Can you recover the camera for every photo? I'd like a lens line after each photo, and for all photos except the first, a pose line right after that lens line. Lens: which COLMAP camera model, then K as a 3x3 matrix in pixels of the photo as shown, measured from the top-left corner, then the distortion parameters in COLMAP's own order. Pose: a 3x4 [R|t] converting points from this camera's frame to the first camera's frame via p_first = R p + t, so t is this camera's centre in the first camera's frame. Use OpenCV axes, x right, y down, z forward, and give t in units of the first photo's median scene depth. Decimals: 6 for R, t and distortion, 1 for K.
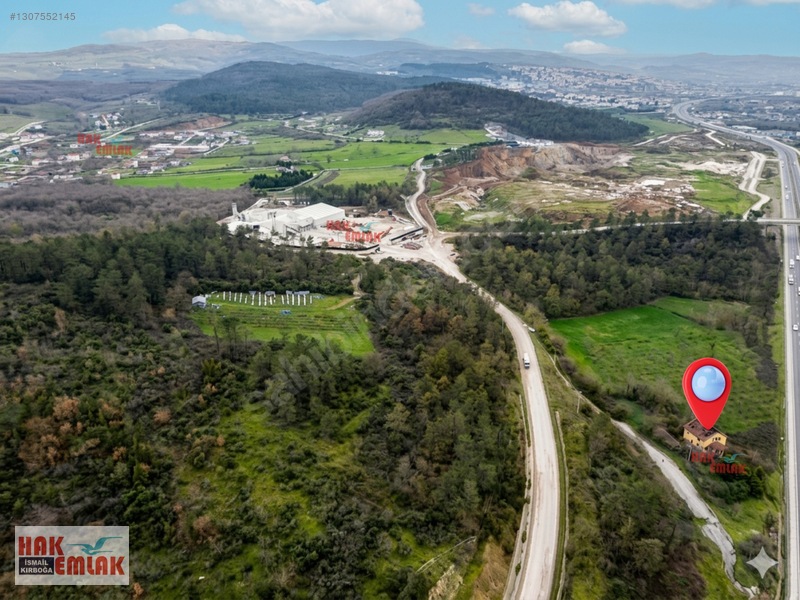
lens RADIAL K [[602.7, 0, 400.0], [0, 602.7, 300.0], [0, 0, 1]] dist [-0.006759, -0.006073]
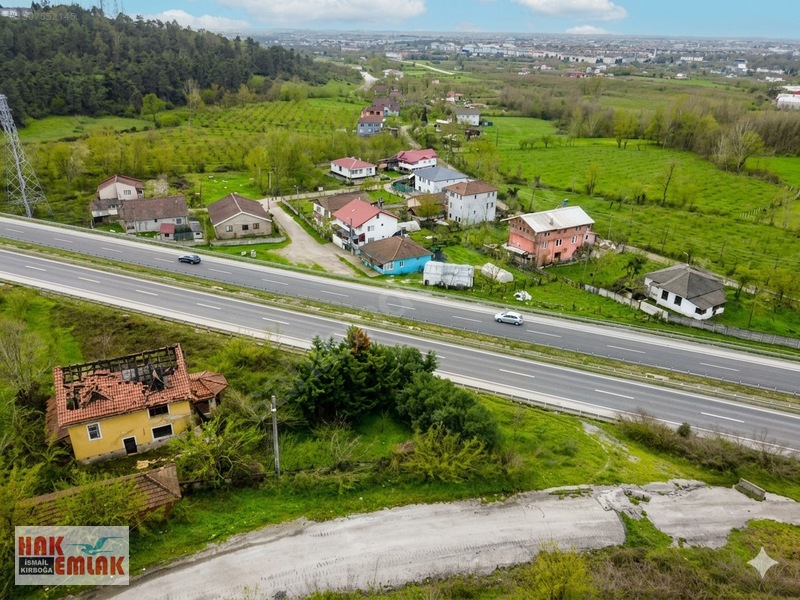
lens RADIAL K [[600.4, 0, 400.0], [0, 600.4, 300.0], [0, 0, 1]] dist [0.001447, -0.004983]
pose [[-0.154810, -0.403363, 0.901849, 0.272721], [0.333546, 0.837915, 0.432024, 0.117817], [-0.929936, 0.367690, 0.004823, 0.875495]]
